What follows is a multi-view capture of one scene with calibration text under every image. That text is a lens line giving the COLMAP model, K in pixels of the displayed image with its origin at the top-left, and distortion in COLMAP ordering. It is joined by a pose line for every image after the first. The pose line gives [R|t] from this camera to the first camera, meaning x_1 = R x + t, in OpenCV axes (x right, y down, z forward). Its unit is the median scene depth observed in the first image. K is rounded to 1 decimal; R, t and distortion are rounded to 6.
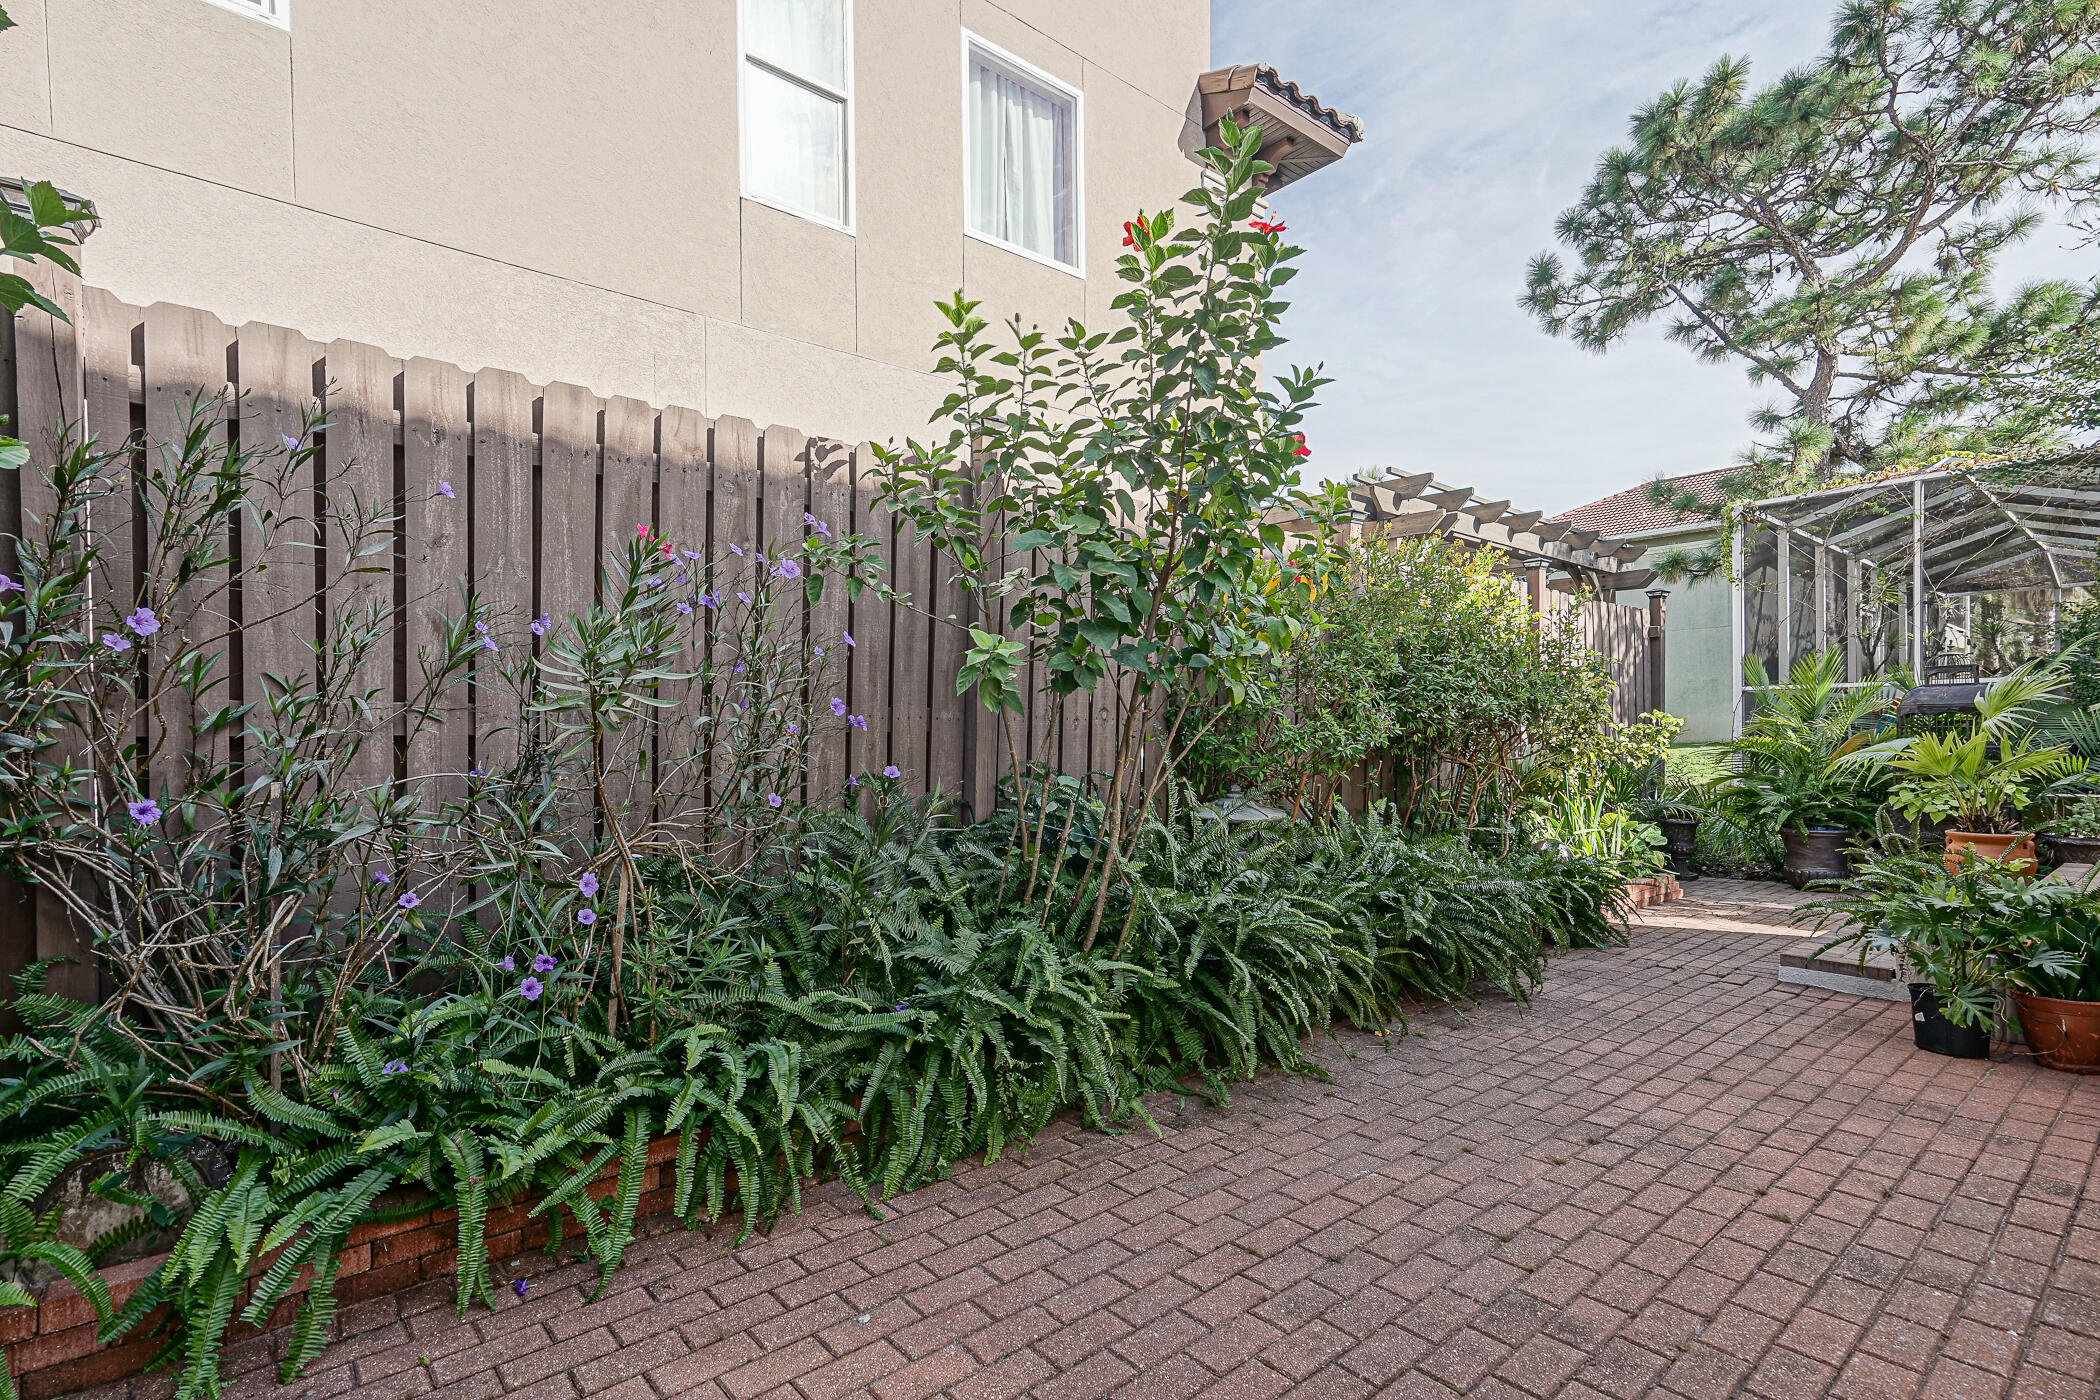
lens RADIAL K [[980.4, 0, 1057.3], [0, 980.4, 708.5], [0, 0, 1]] dist [0.008384, 0.003130]
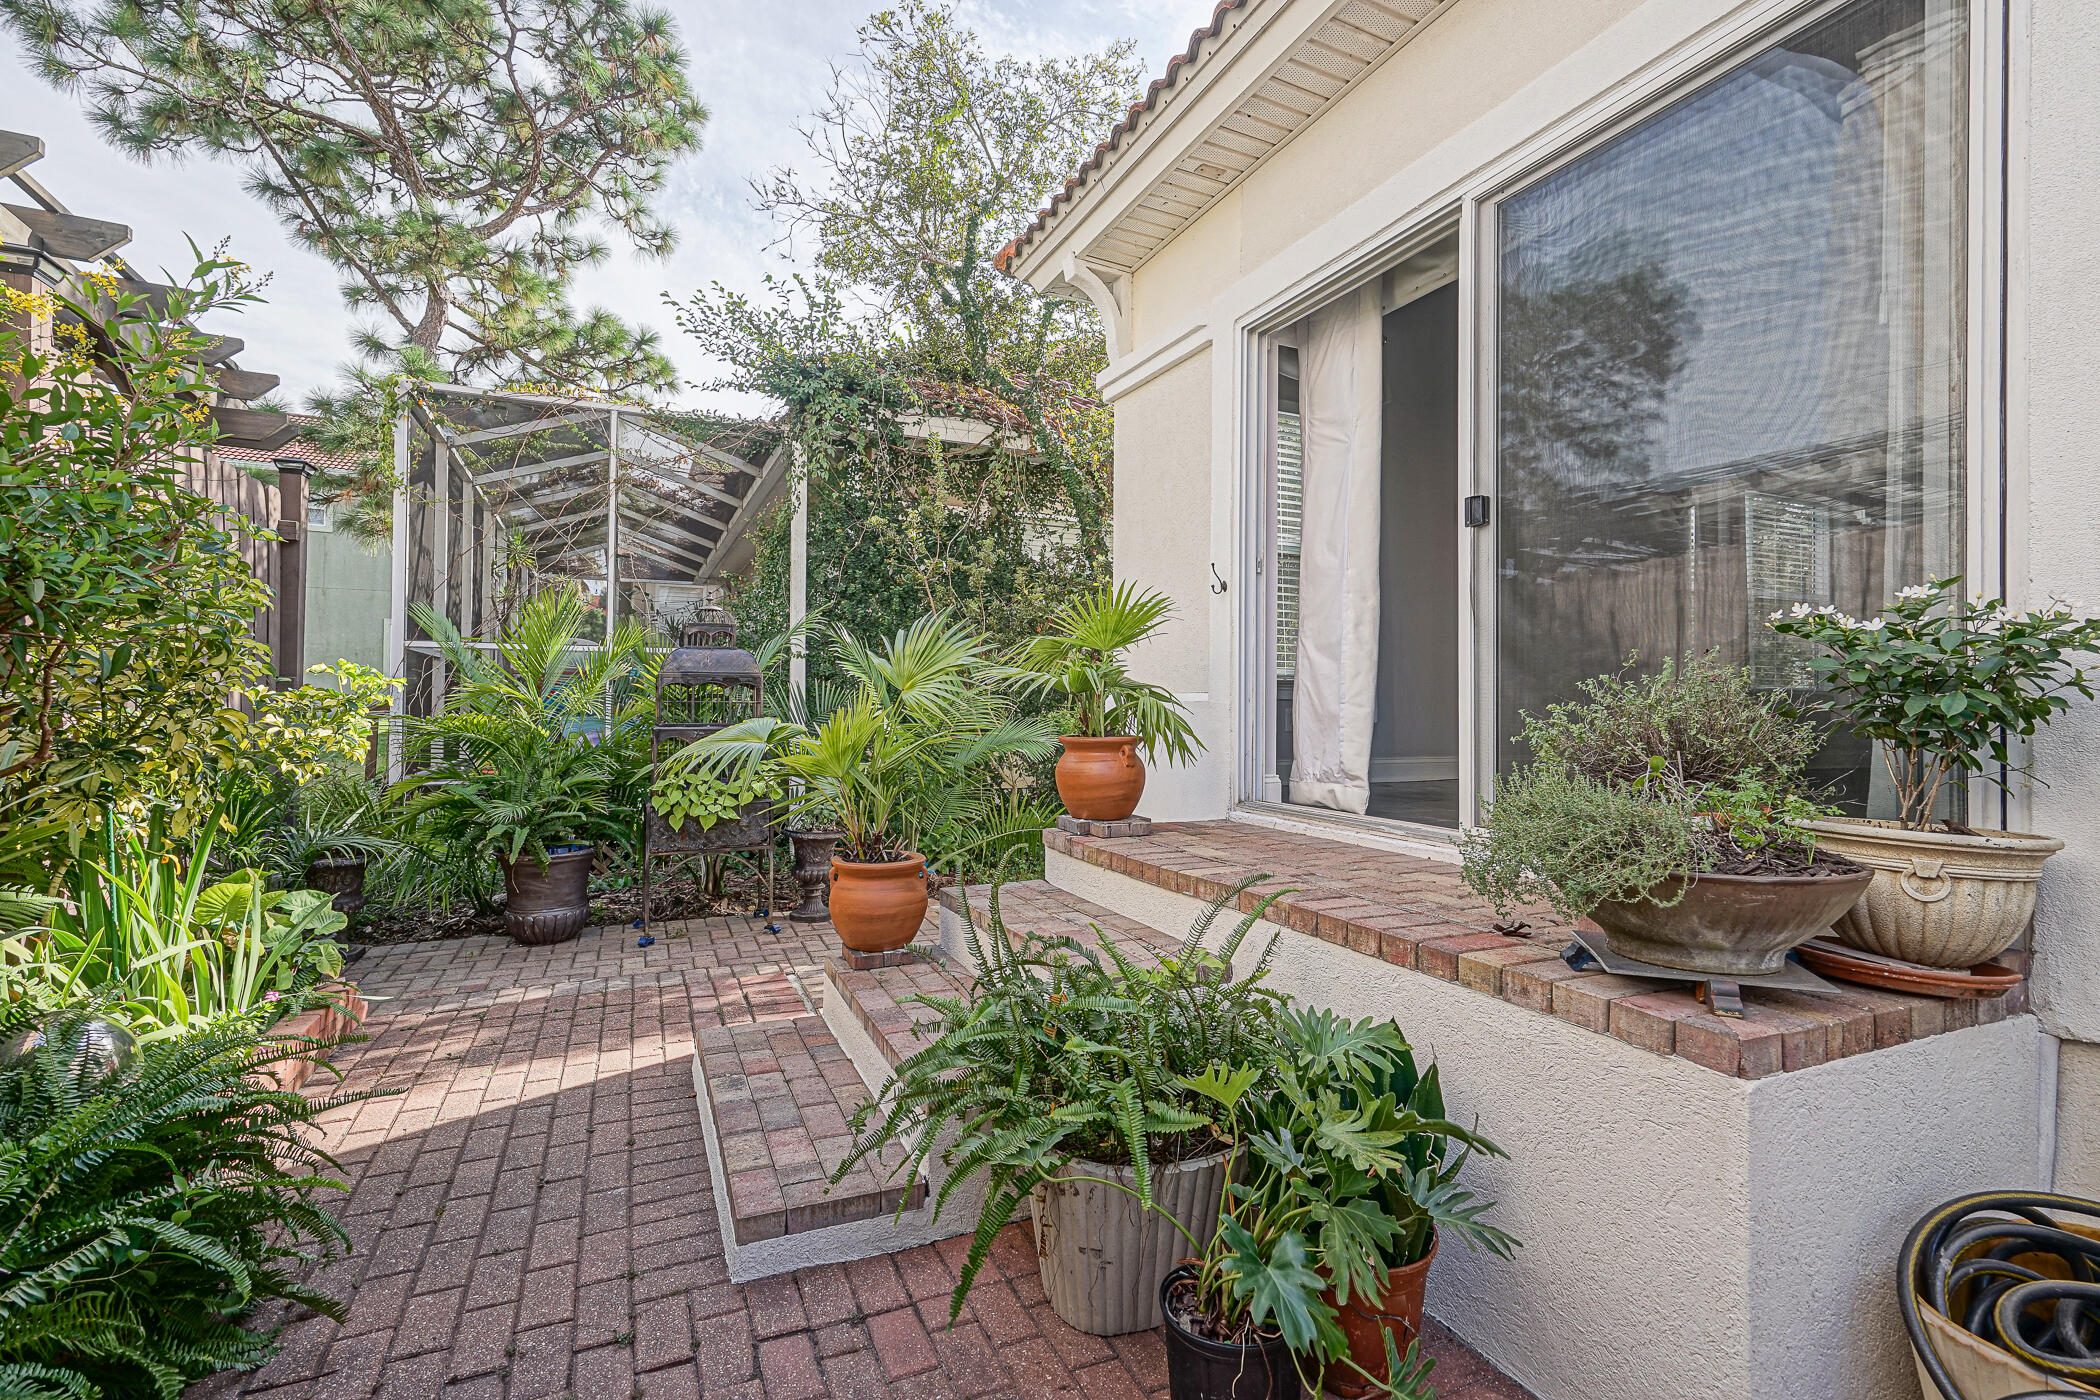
lens RADIAL K [[980.4, 0, 1057.3], [0, 980.4, 708.5], [0, 0, 1]] dist [0.008384, 0.003130]
pose [[0.299207, 0.007394, 0.954159, 0.082484], [-0.031572, 0.999499, 0.002155, 0.004451], [-0.953666, -0.030769, 0.299291, 0.169780]]
